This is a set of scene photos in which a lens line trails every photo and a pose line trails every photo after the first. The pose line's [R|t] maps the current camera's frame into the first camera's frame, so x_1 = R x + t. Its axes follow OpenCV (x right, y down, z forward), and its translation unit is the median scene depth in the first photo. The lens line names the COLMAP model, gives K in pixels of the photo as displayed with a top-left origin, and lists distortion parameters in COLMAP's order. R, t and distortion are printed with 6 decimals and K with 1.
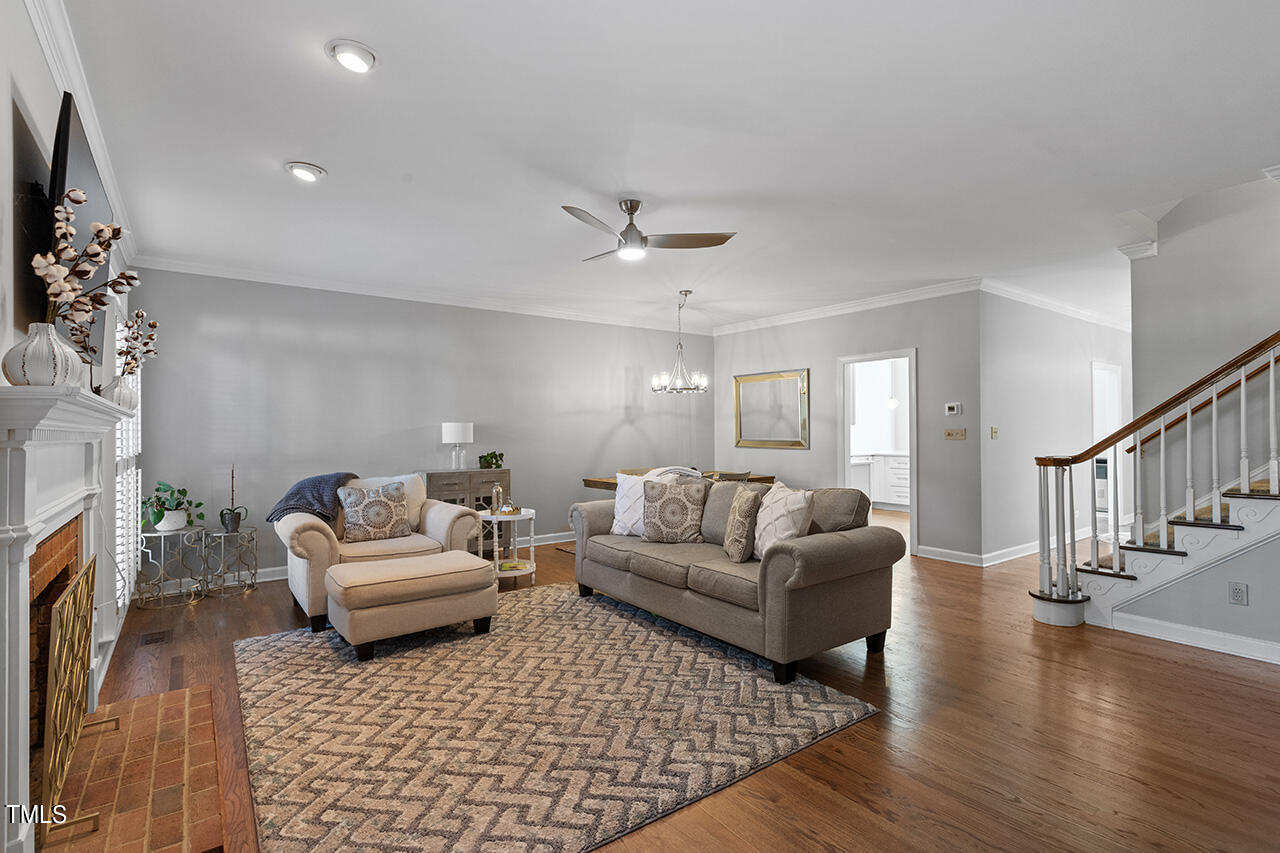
lens RADIAL K [[609.6, 0, 639.1], [0, 609.6, 425.3], [0, 0, 1]] dist [0.001628, 0.000462]
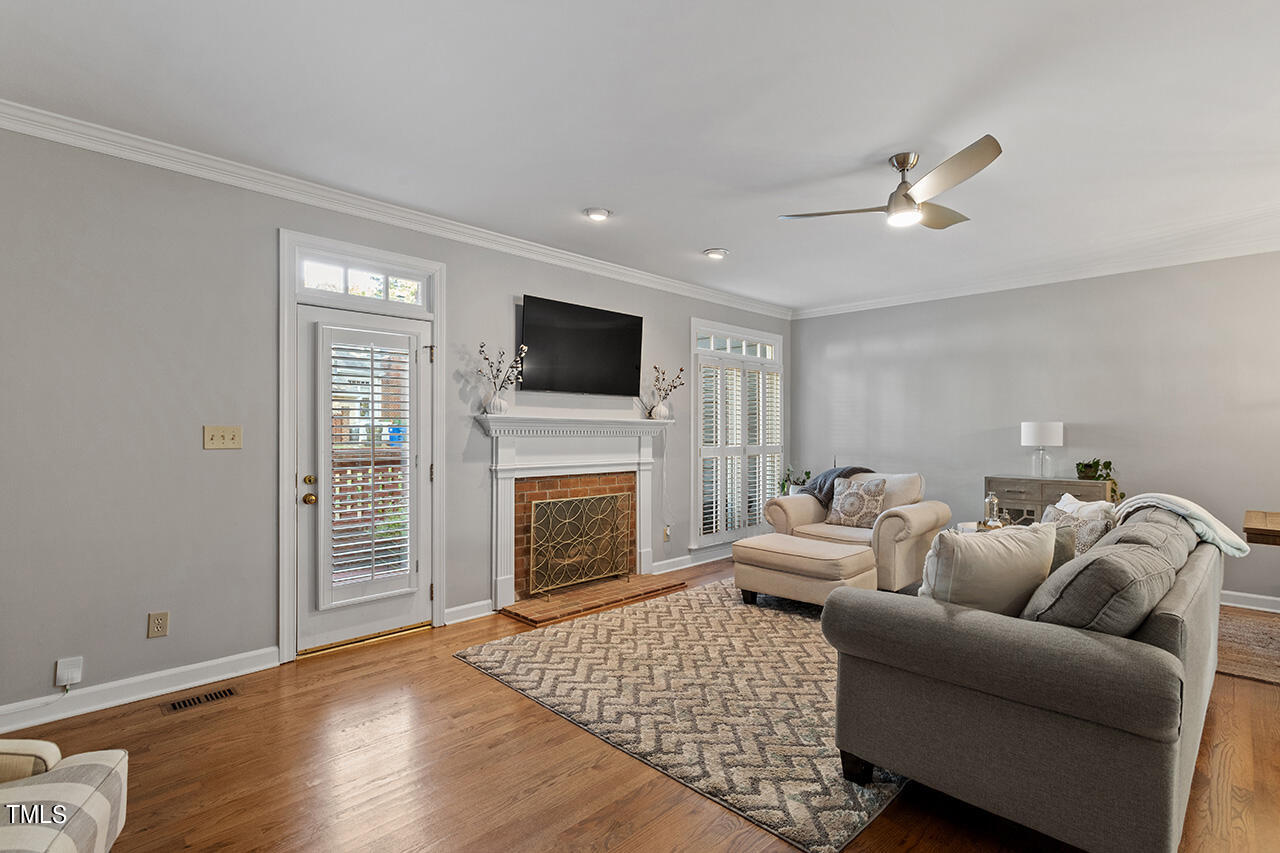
lens RADIAL K [[609.6, 0, 639.3], [0, 609.6, 429.7], [0, 0, 1]] dist [0.001628, 0.000462]
pose [[0.138454, 0.004196, -0.990360, 0.961816], [0.005714, 0.999971, 0.005036, -0.002251], [0.990352, -0.006356, 0.138426, 0.673925]]
